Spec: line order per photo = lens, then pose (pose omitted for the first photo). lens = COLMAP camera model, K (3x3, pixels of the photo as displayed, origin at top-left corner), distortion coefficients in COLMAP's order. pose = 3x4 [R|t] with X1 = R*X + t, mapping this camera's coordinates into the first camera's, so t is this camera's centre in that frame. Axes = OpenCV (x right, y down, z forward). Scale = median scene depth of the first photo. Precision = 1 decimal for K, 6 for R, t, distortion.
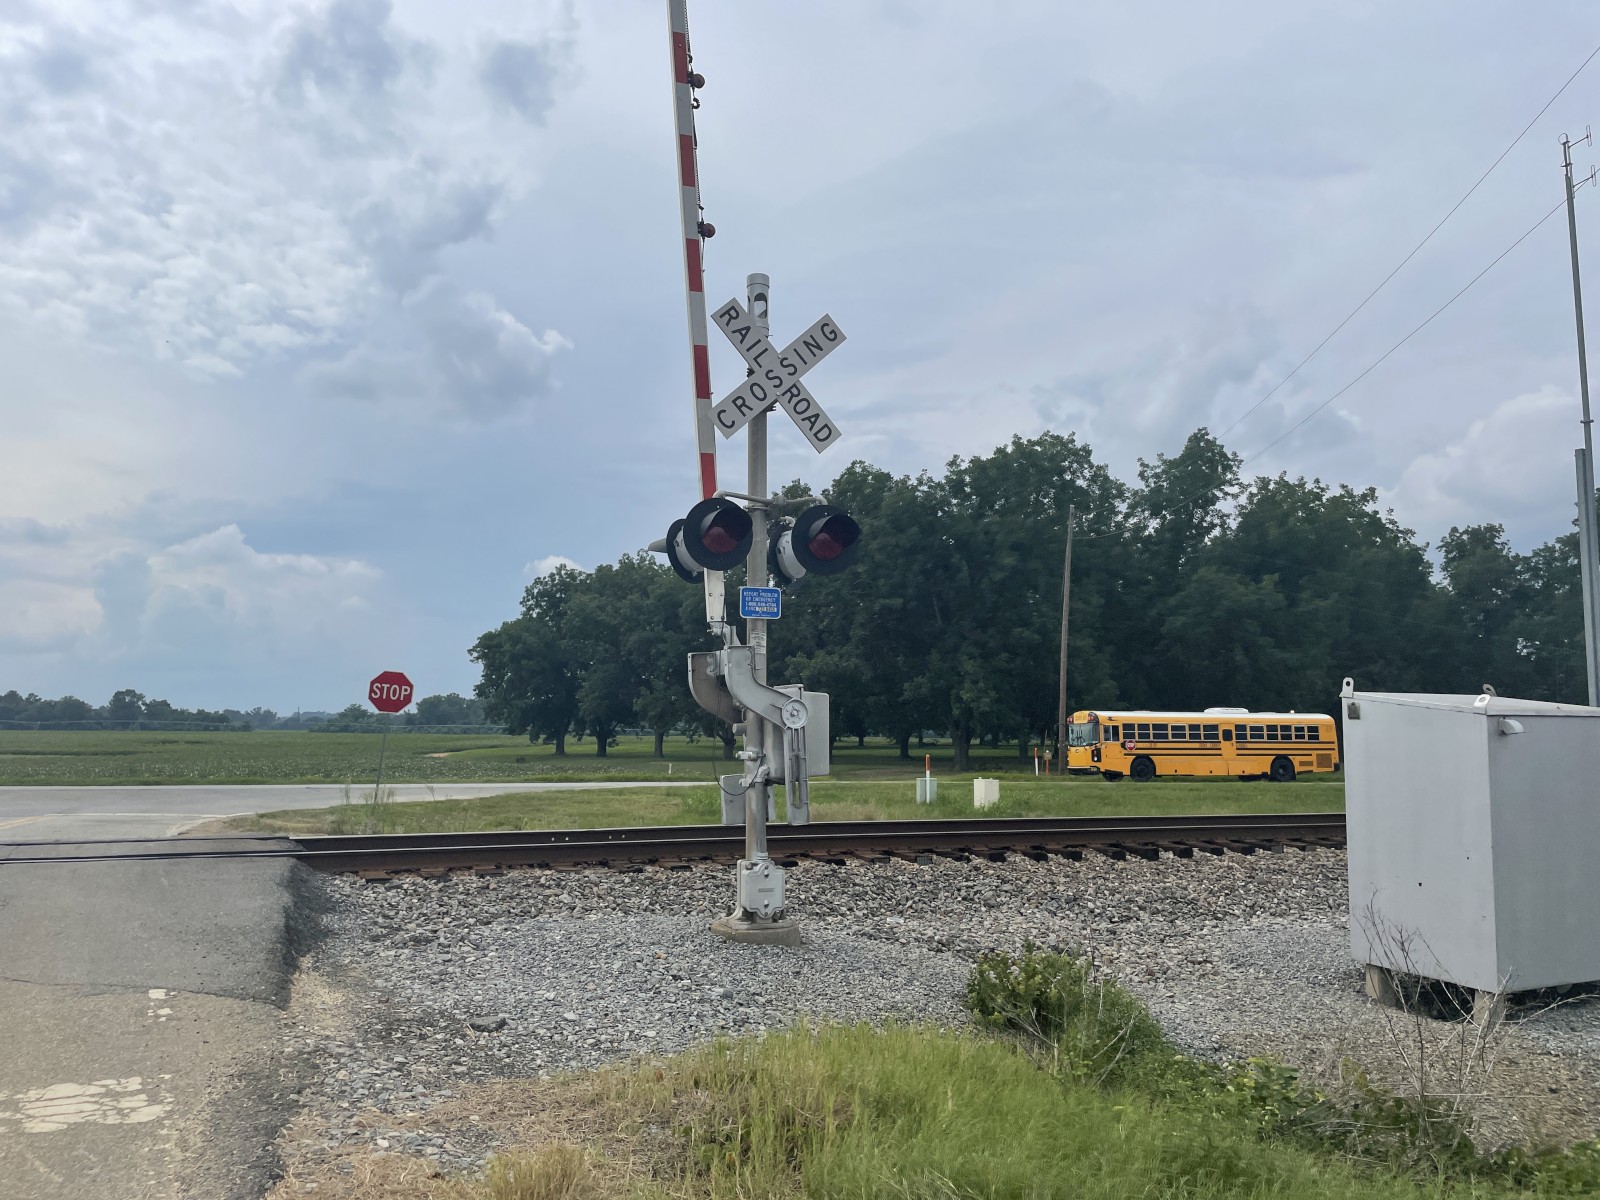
lens RADIAL K [[1217.3, 0, 797.2], [0, 1217.3, 581.8], [0, 0, 1]] dist [0.093204, -0.099800]
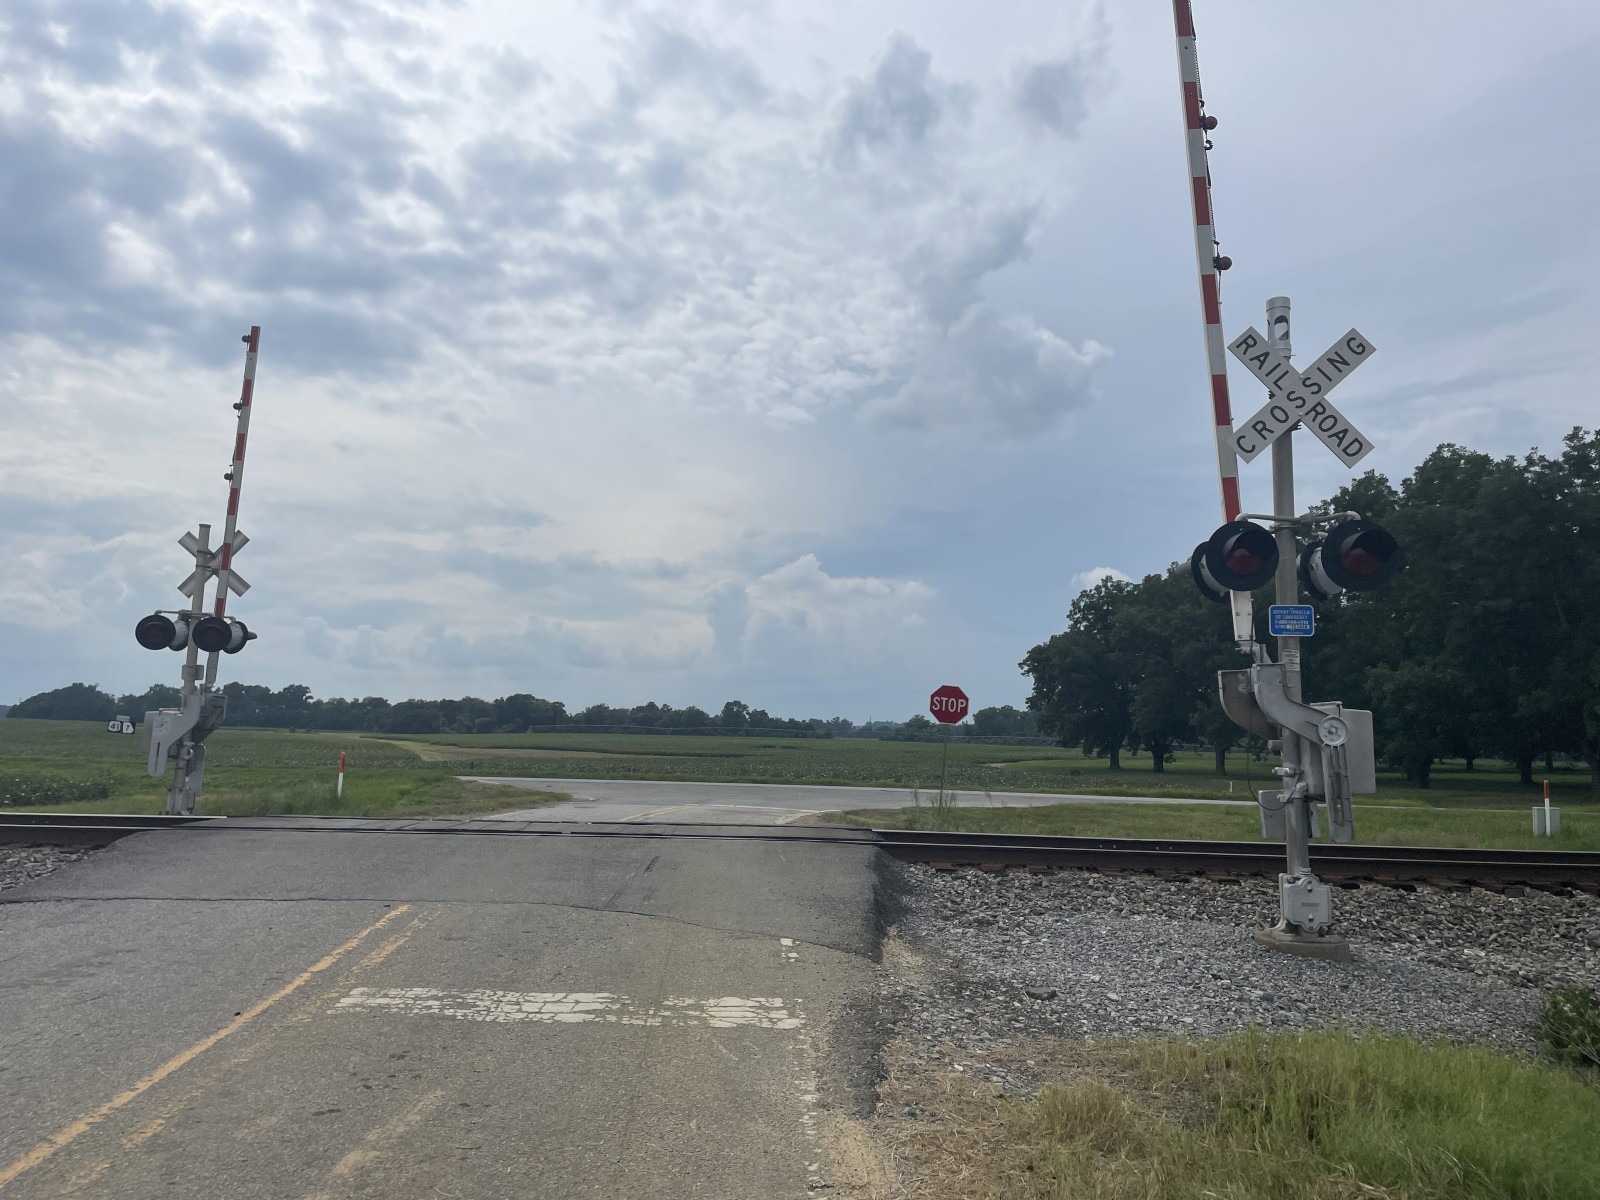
lens RADIAL K [[1217.3, 0, 807.2], [0, 1217.3, 594.2], [0, 0, 1]] dist [0.093204, -0.099800]
pose [[0.907304, -0.037473, -0.418802, 0.035585], [0.037355, 0.999266, -0.008484, -0.011409], [0.418812, -0.007947, 0.908038, -0.101983]]
